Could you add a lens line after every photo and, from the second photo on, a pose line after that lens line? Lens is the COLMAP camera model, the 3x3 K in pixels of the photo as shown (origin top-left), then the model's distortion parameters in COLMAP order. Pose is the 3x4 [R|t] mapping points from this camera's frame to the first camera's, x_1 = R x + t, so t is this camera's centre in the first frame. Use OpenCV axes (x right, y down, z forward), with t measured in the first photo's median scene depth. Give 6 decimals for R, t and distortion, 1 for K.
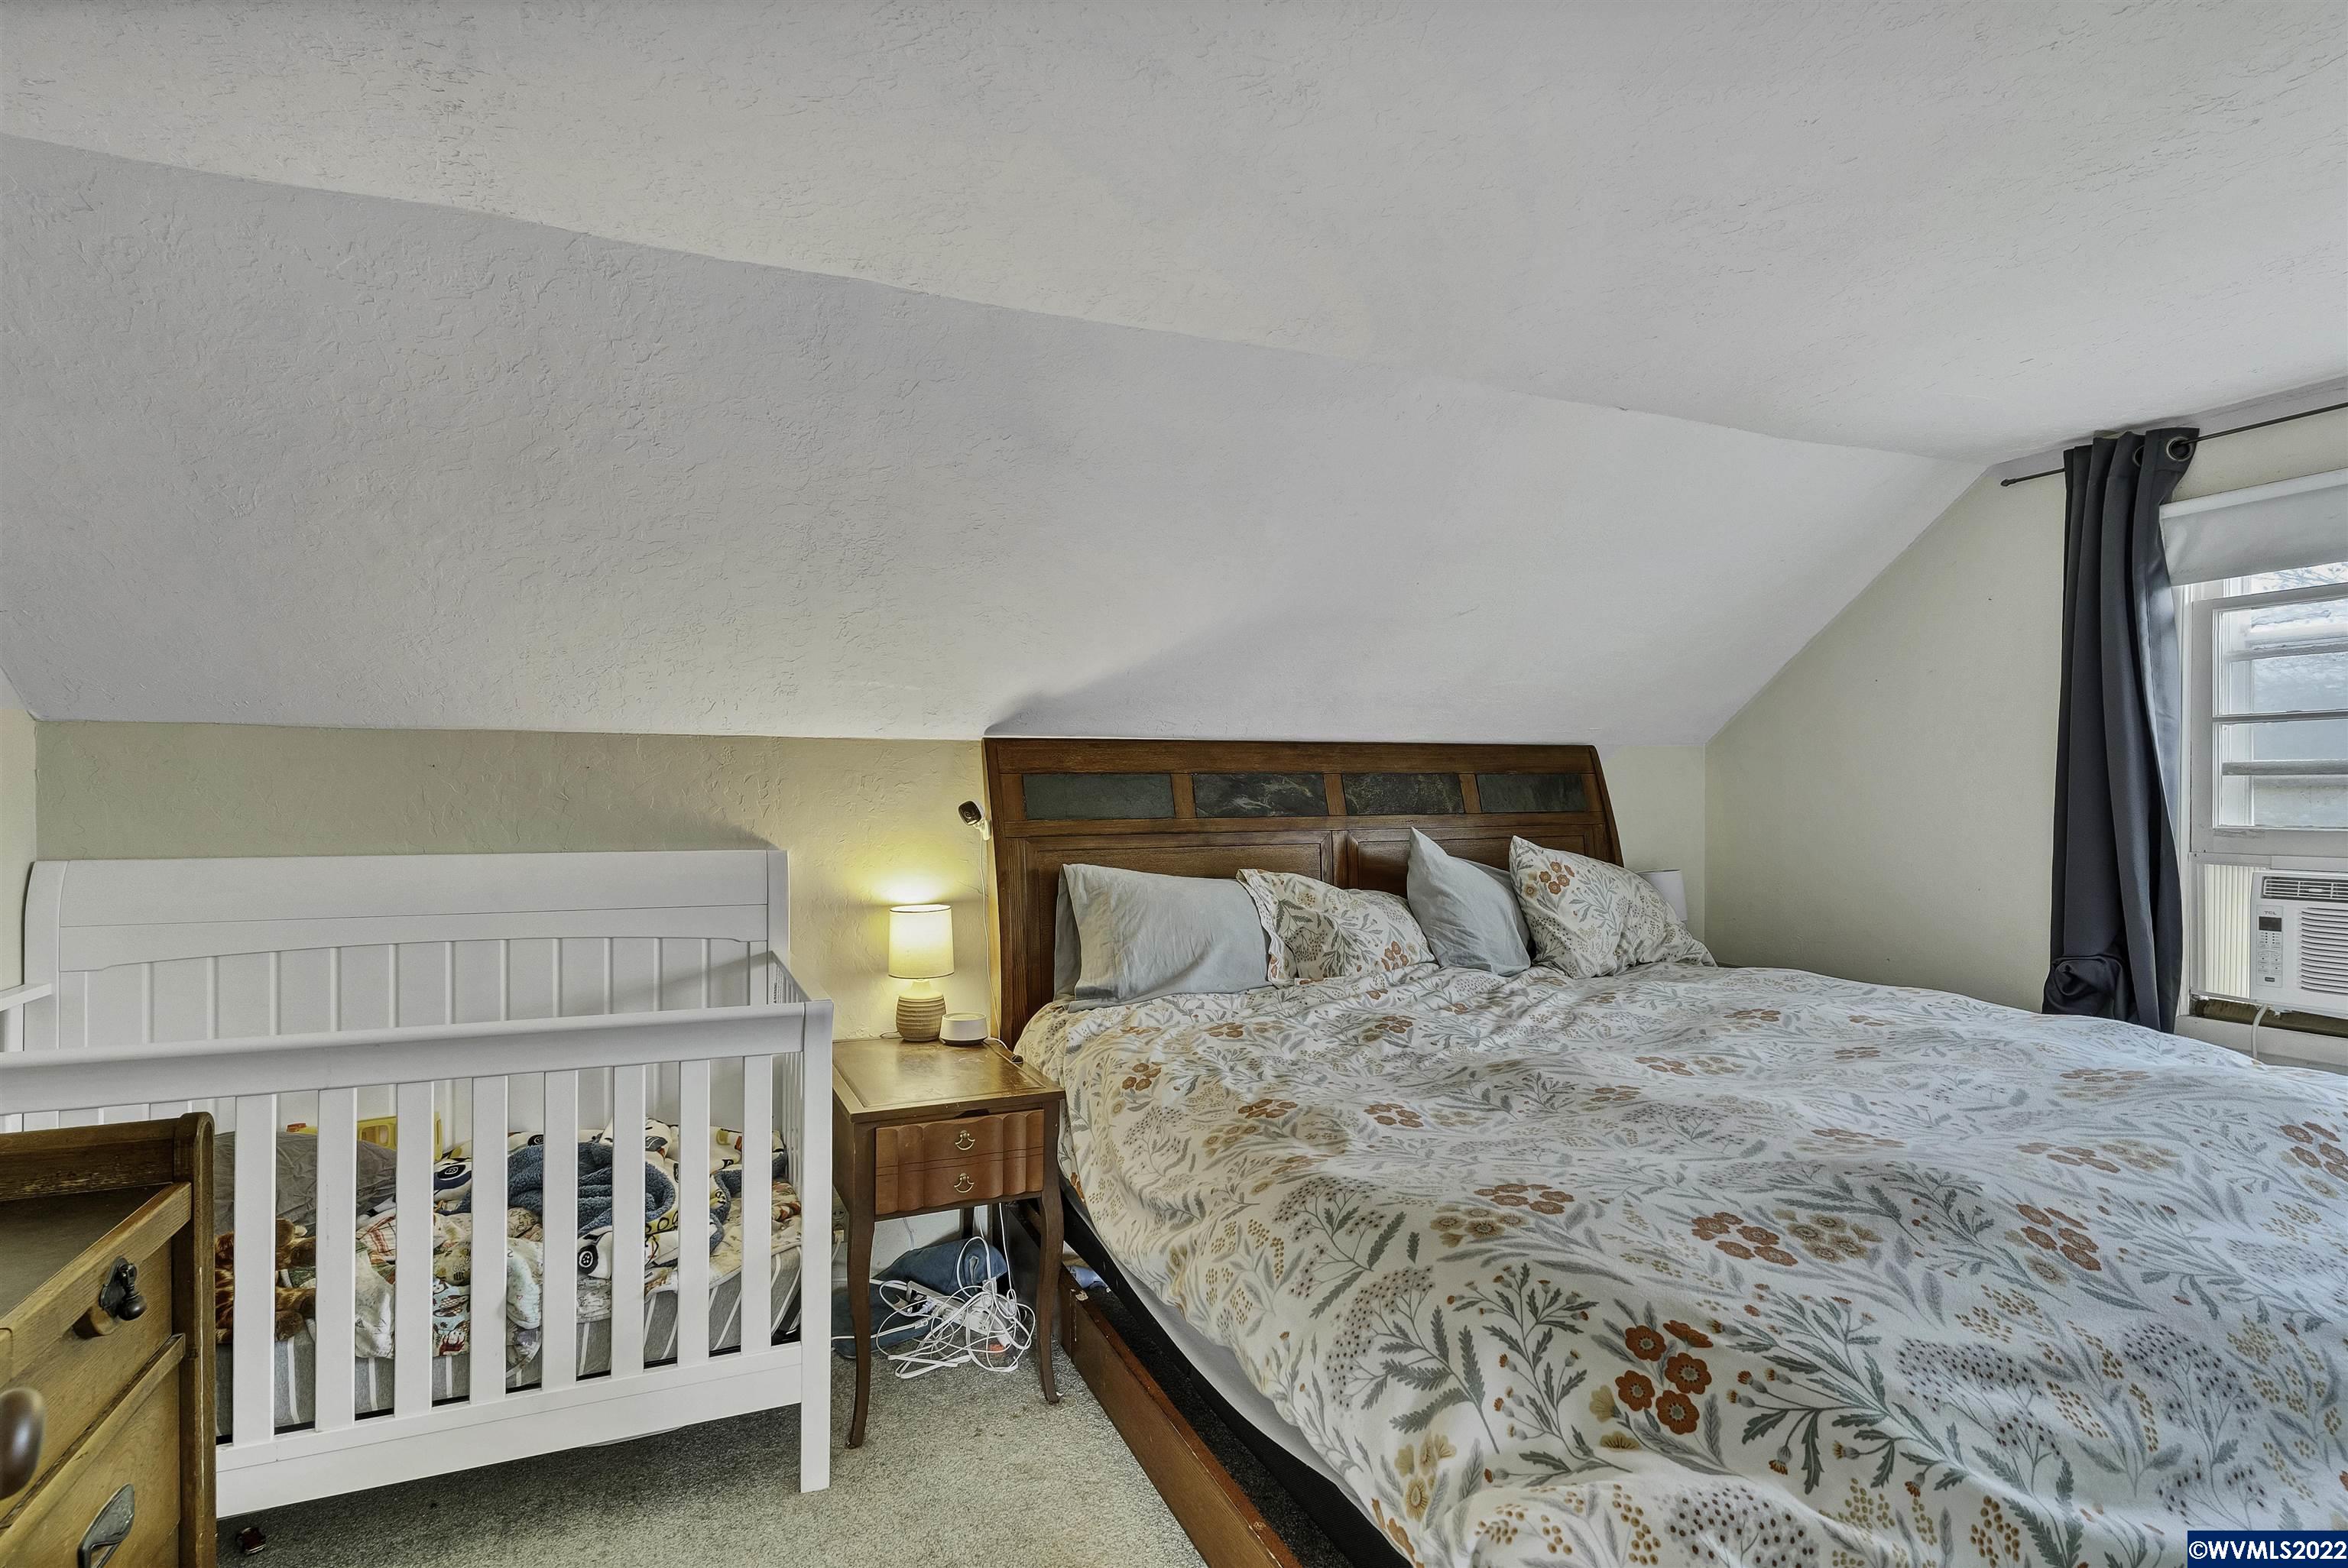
lens RADIAL K [[1167.5, 0, 1174.0], [0, 1167.5, 784.0], [0, 0, 1]] dist [-0.002552, -0.000157]
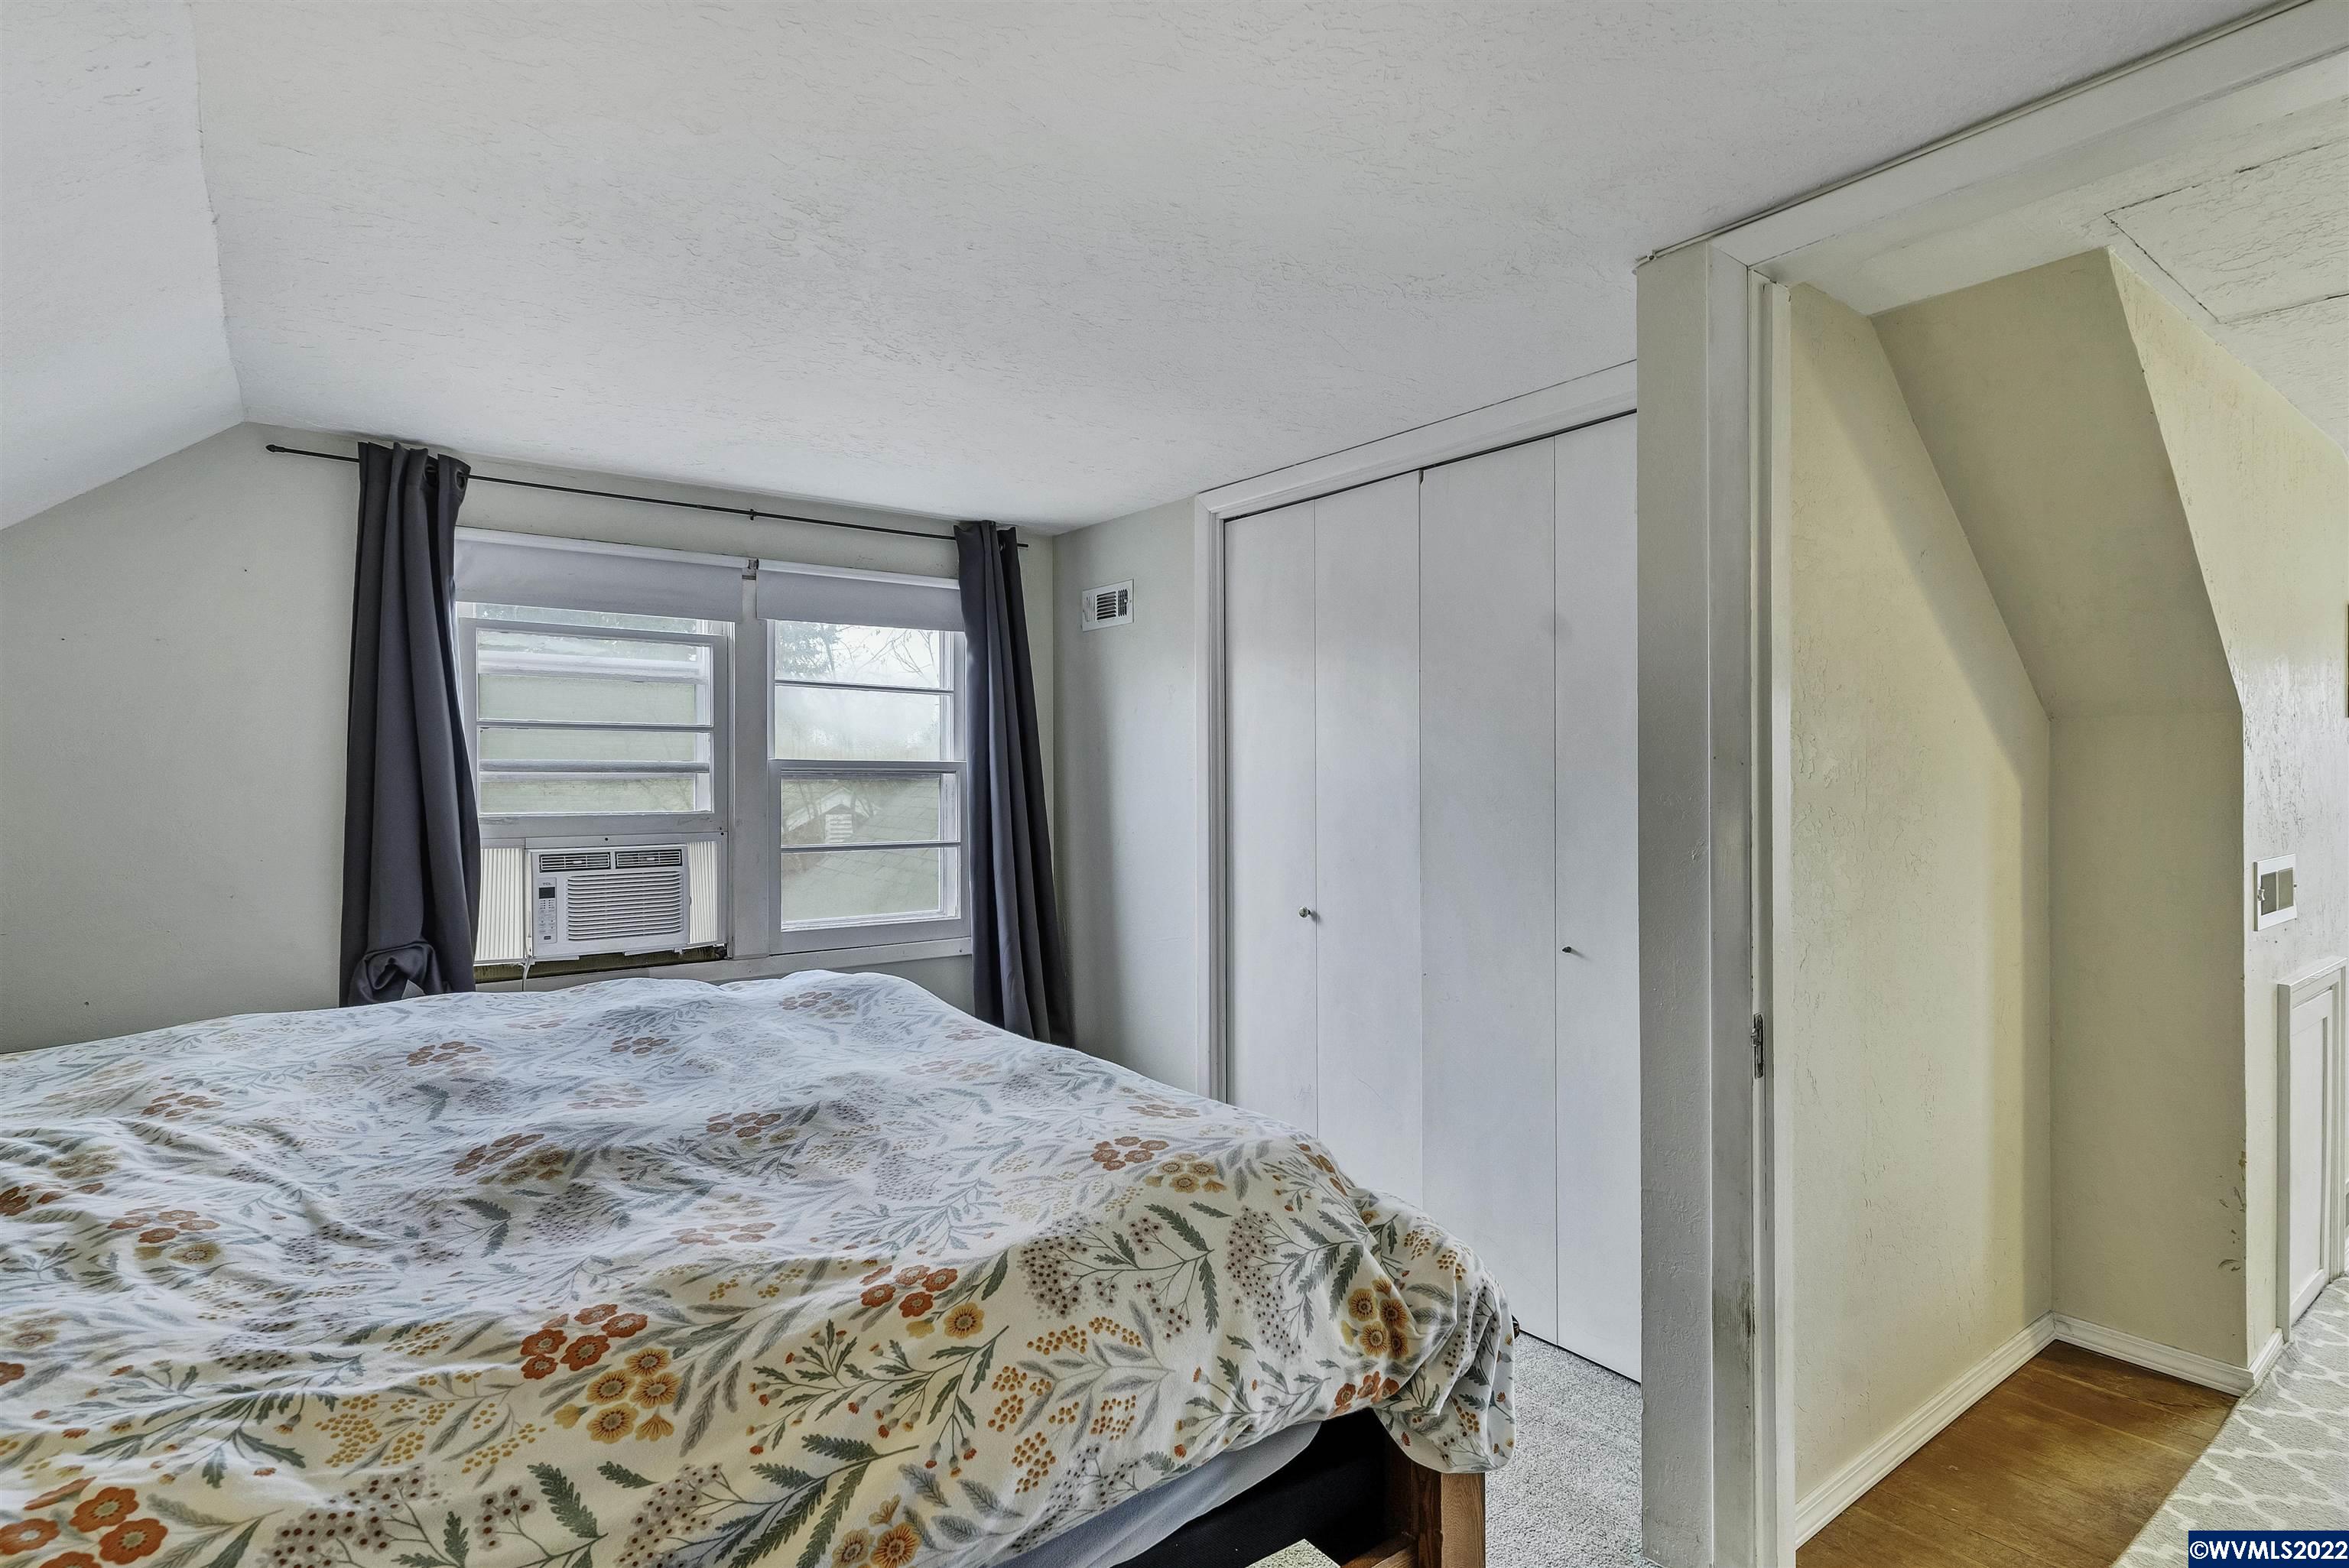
lens RADIAL K [[1168.1, 0, 1174.5], [0, 1168.1, 784.0], [0, 0, 1]] dist [-0.002552, -0.000157]
pose [[-0.235495, -0.000443, 0.971875, -0.588969], [-0.004029, 0.999992, -0.000521, 0.004087], [-0.971867, -0.004038, -0.235495, 0.912357]]
